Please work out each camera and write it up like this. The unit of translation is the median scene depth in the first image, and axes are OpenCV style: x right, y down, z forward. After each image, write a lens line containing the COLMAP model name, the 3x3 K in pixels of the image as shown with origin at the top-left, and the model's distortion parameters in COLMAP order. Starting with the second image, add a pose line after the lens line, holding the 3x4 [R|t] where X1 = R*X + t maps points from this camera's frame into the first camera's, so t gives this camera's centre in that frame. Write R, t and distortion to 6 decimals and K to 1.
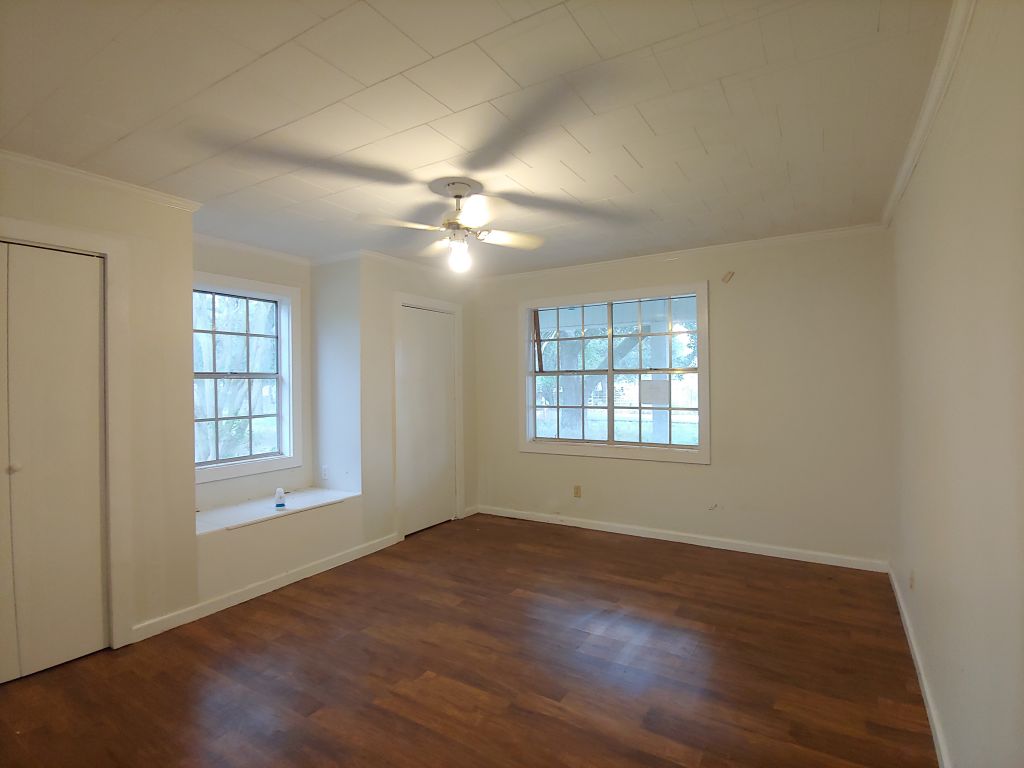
lens RADIAL K [[505.6, 0, 512.0], [0, 505.6, 384.0], [0, 0, 1]] dist [-0.010675, 0.000368]
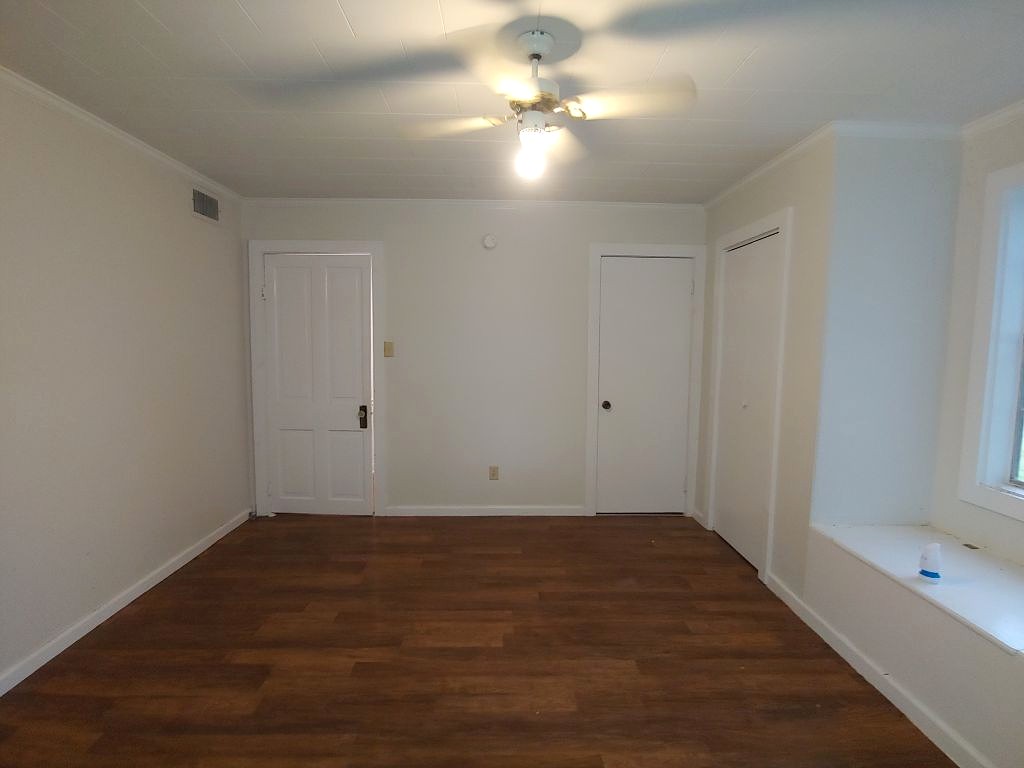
lens RADIAL K [[505.6, 0, 512.0], [0, 505.6, 384.0], [0, 0, 1]] dist [-0.010675, 0.000368]
pose [[-0.829017, 0.043328, -0.557542, 0.338216], [-0.010628, 0.995593, 0.093173, -0.021411], [0.559122, 0.083167, -0.824904, 1.774772]]
